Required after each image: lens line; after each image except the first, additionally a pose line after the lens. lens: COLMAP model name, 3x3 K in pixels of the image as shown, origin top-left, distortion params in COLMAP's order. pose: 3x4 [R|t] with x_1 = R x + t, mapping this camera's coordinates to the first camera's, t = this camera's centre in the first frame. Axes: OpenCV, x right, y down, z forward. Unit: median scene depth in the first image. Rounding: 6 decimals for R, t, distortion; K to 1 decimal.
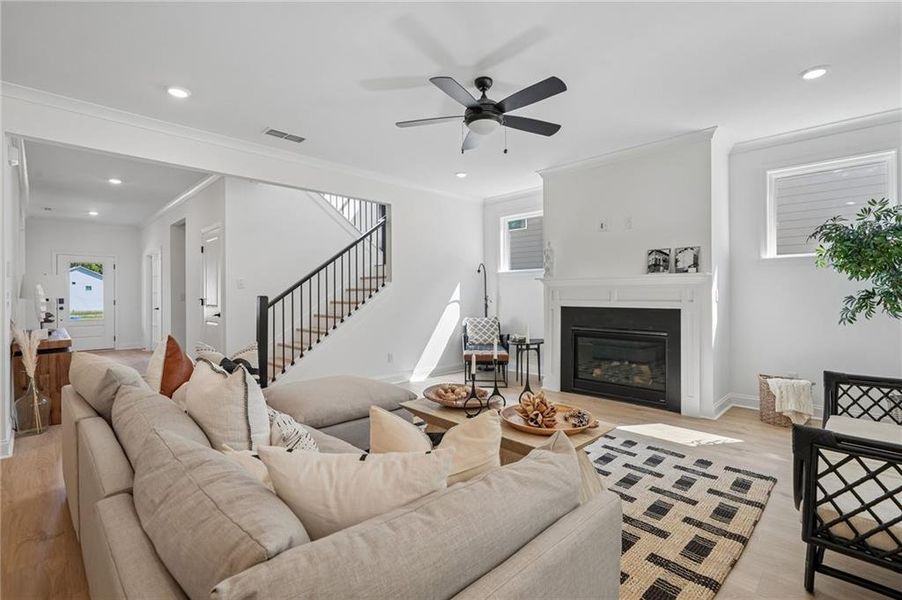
lens RADIAL K [[419.4, 0, 451.0], [0, 419.4, 300.0], [0, 0, 1]] dist [0.011994, 0.000155]
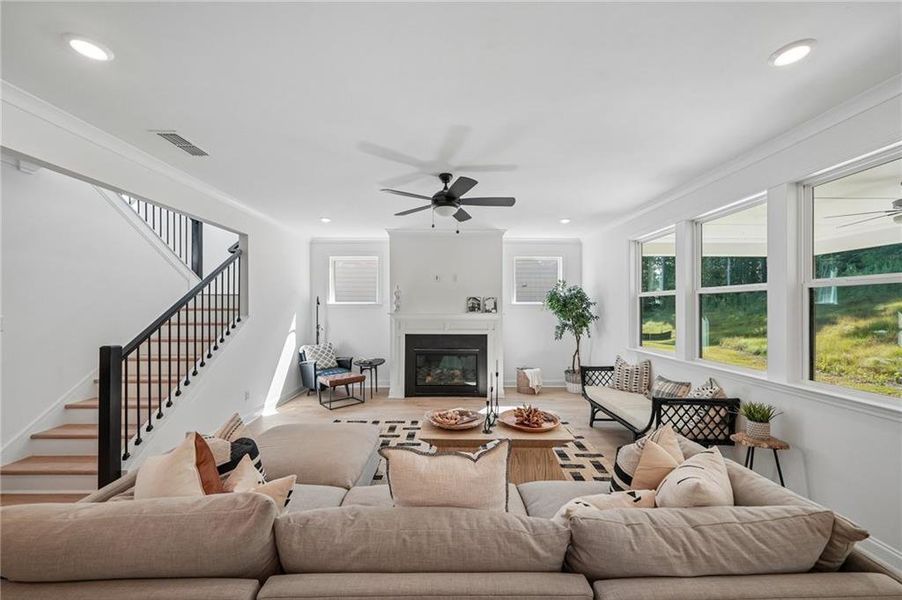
lens RADIAL K [[329.8, 0, 447.6], [0, 329.8, 315.4], [0, 0, 1]] dist [0.000421, -0.000003]
pose [[0.701859, -0.016176, 0.712132, -0.475921], [0.006291, 0.999844, 0.016512, -0.073708], [-0.712288, -0.007109, 0.701851, 0.196653]]
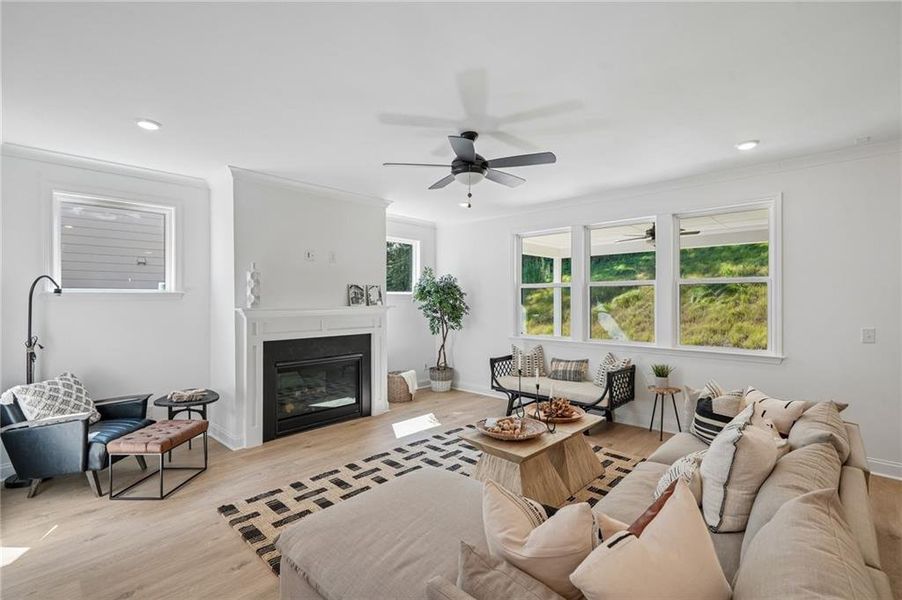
lens RADIAL K [[419.4, 0, 451.0], [0, 419.4, 300.0], [0, 0, 1]] dist [0.011994, 0.000155]
pose [[-0.049236, 0.006080, 0.998769, -0.718092], [0.018590, 0.999814, -0.005170, -0.067093], [-0.998614, 0.018312, -0.049339, 0.803639]]
